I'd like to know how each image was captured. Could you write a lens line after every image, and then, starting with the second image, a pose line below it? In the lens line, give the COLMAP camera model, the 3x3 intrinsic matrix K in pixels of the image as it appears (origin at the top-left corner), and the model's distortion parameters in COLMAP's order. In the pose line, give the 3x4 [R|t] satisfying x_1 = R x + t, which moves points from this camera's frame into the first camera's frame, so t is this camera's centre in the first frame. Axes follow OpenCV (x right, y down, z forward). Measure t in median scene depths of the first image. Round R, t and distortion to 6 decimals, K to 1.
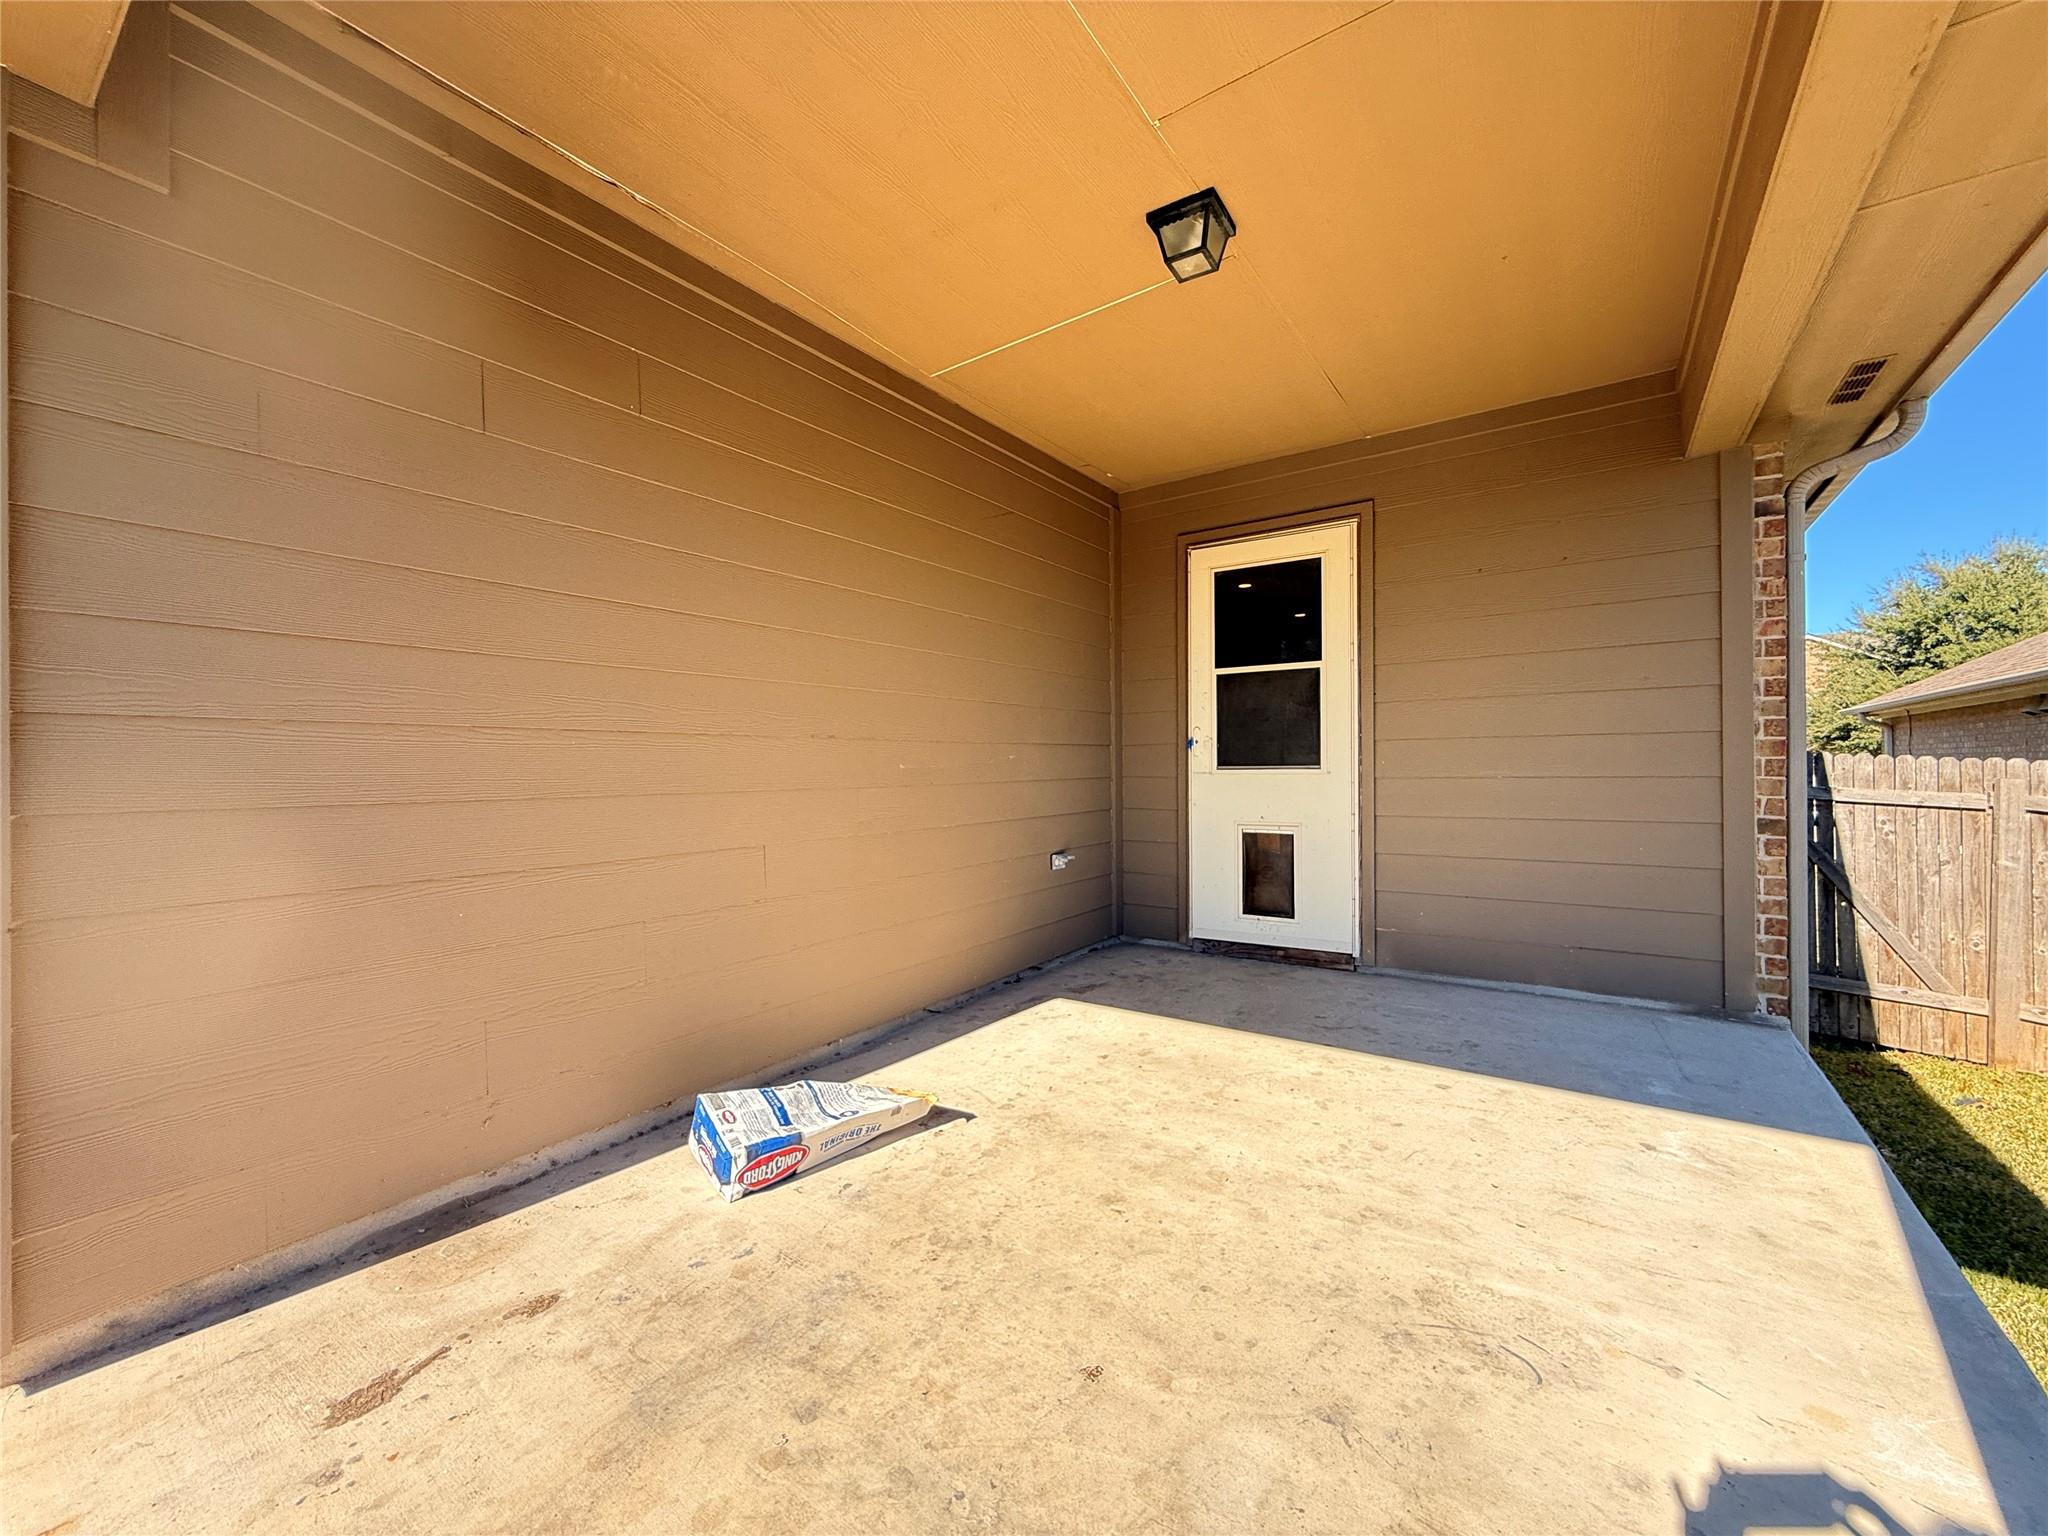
lens RADIAL K [[817.2, 0, 1021.8], [0, 817.2, 757.1], [0, 0, 1]] dist [0.000070, -0.000514]
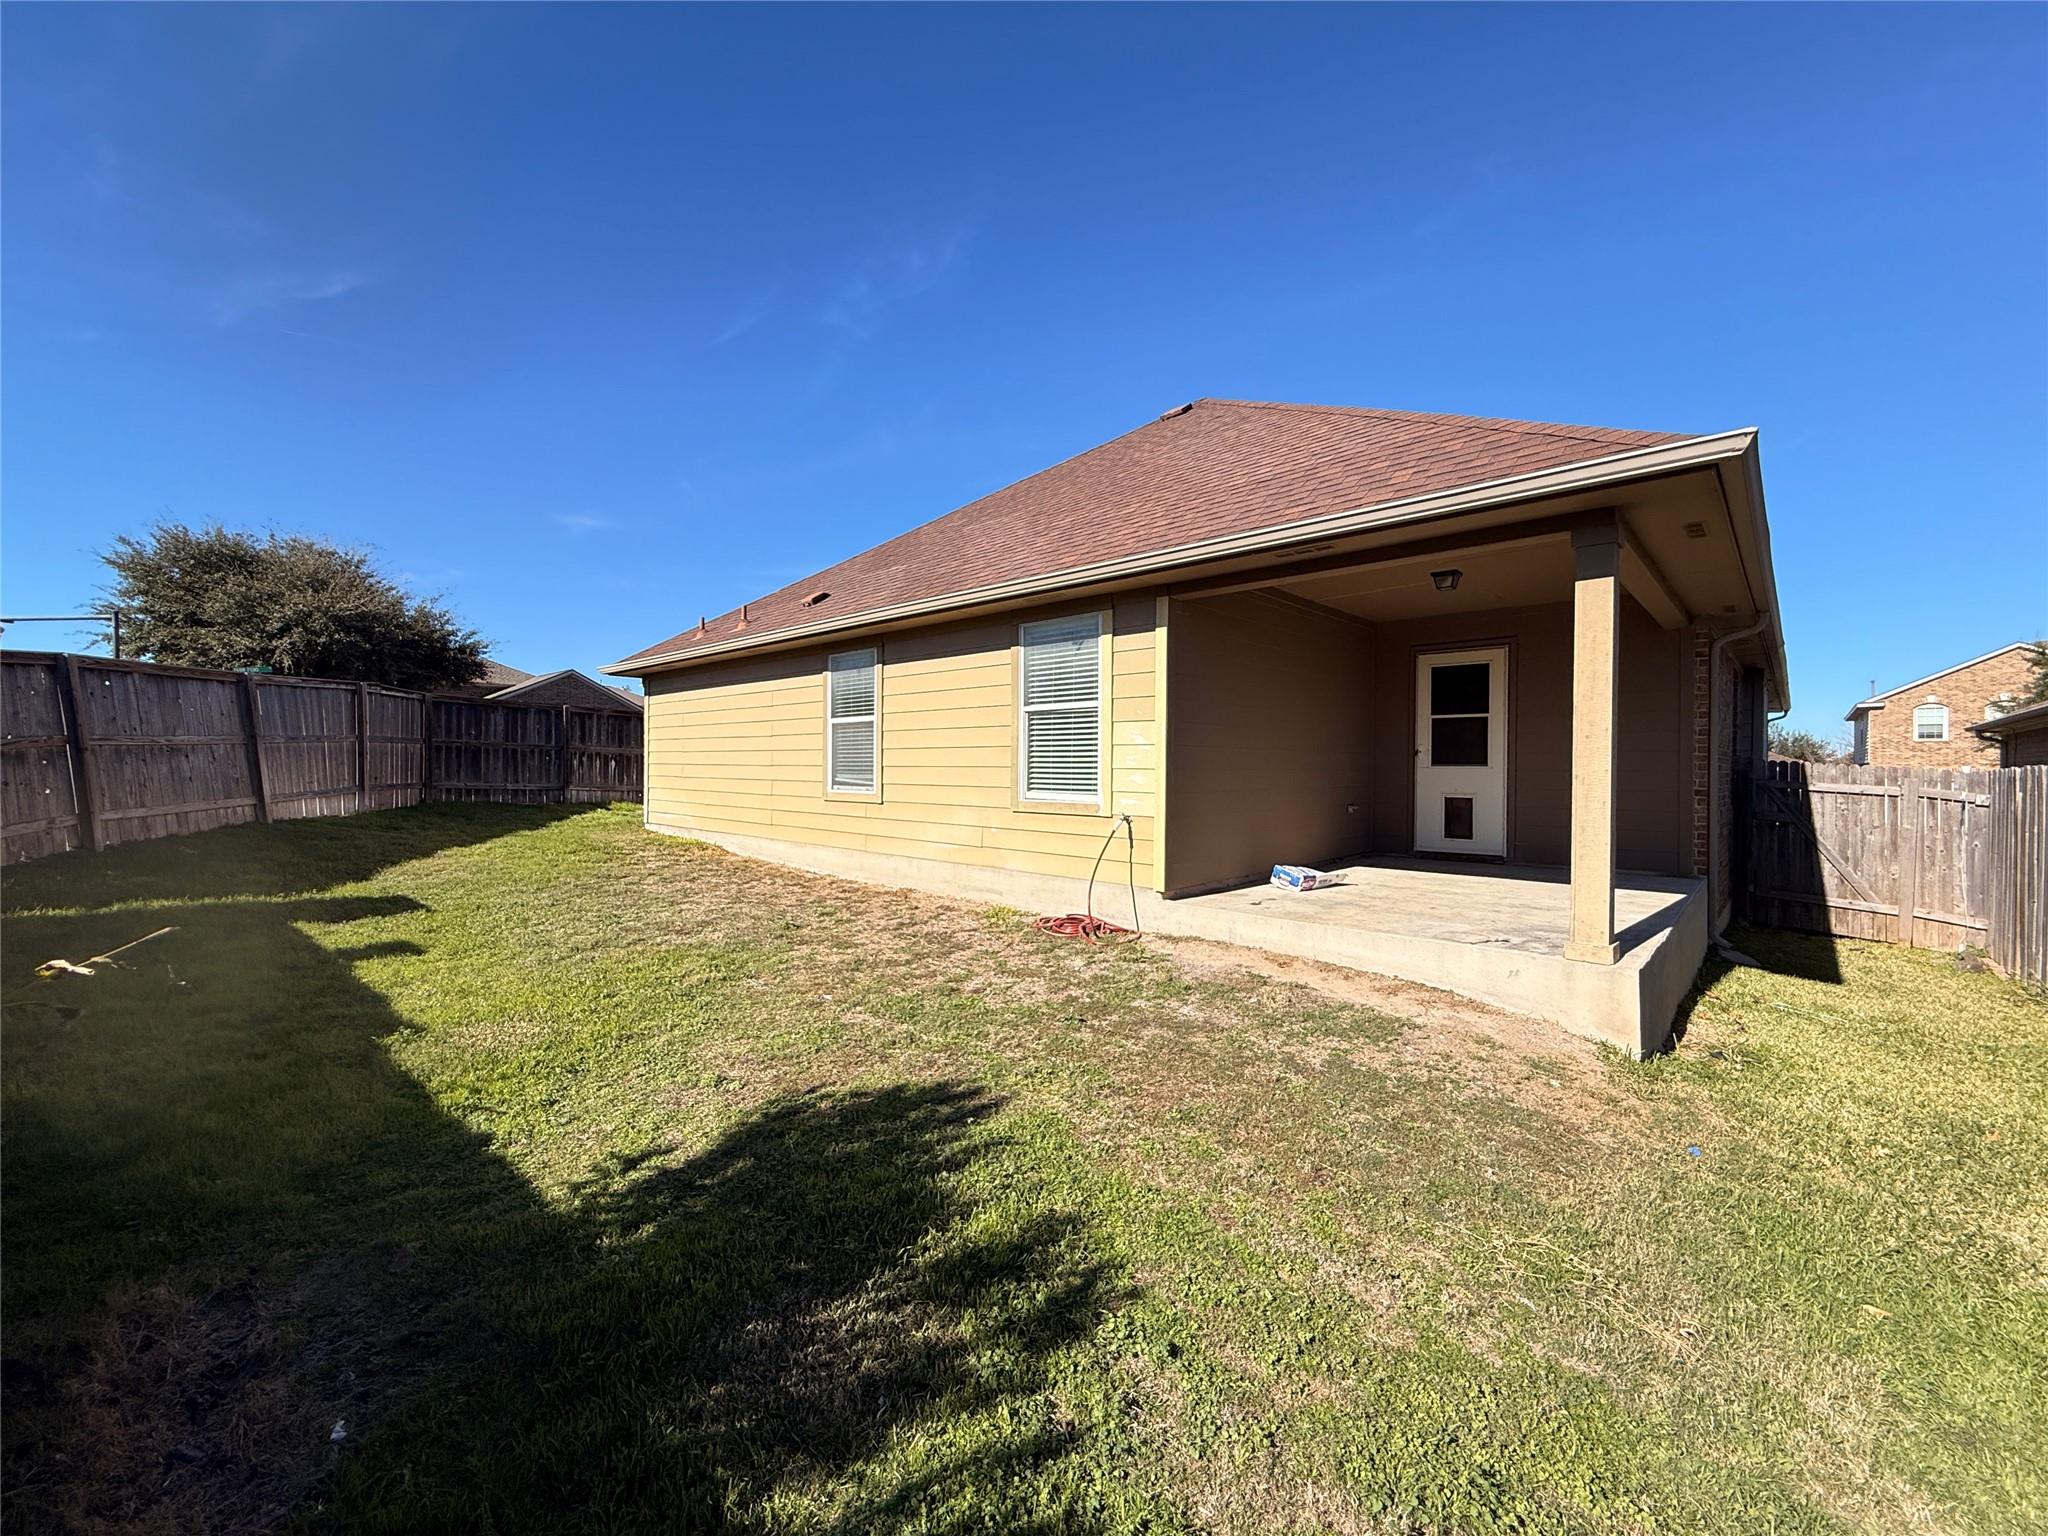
lens RADIAL K [[817.2, 0, 1025.1], [0, 817.2, 769.1], [0, 0, 1]] dist [0.000070, -0.000514]
pose [[0.988650, 0.013914, -0.149592, -0.446417], [-0.012276, 0.999854, 0.011865, 0.010757], [0.149735, -0.009894, 0.988677, -1.129257]]
